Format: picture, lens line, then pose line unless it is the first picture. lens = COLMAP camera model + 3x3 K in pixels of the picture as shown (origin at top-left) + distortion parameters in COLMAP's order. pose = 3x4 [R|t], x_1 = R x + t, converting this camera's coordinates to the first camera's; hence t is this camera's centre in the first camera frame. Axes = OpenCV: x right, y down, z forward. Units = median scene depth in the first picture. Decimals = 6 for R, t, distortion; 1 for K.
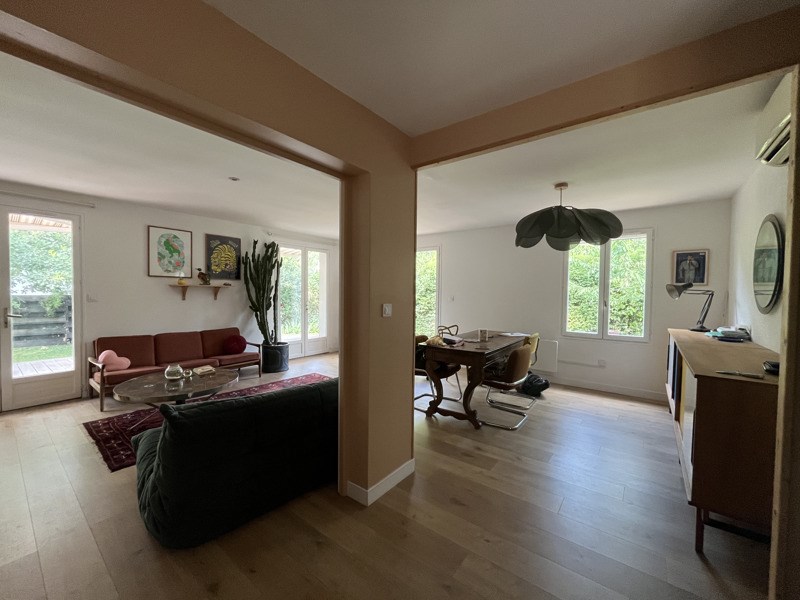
lens RADIAL K [[324.8, 0, 400.0], [0, 324.8, 300.0], [0, 0, 1]] dist [-0.000439, -0.000506]
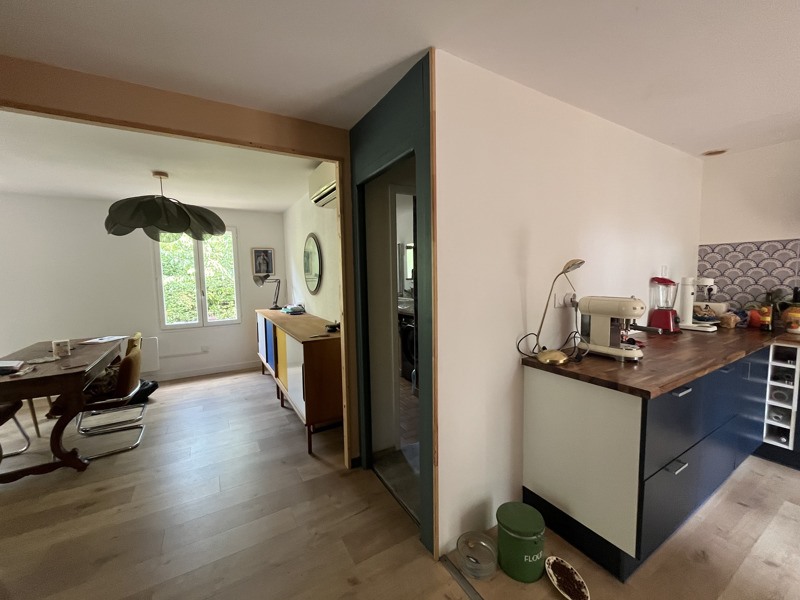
lens RADIAL K [[324.8, 0, 400.0], [0, 324.8, 300.0], [0, 0, 1]] dist [-0.000439, -0.000506]
pose [[0.364661, -0.094356, 0.926347, -0.150212], [0.044424, 0.995483, 0.083910, -0.034531], [-0.930080, 0.010554, 0.367206, 0.008691]]
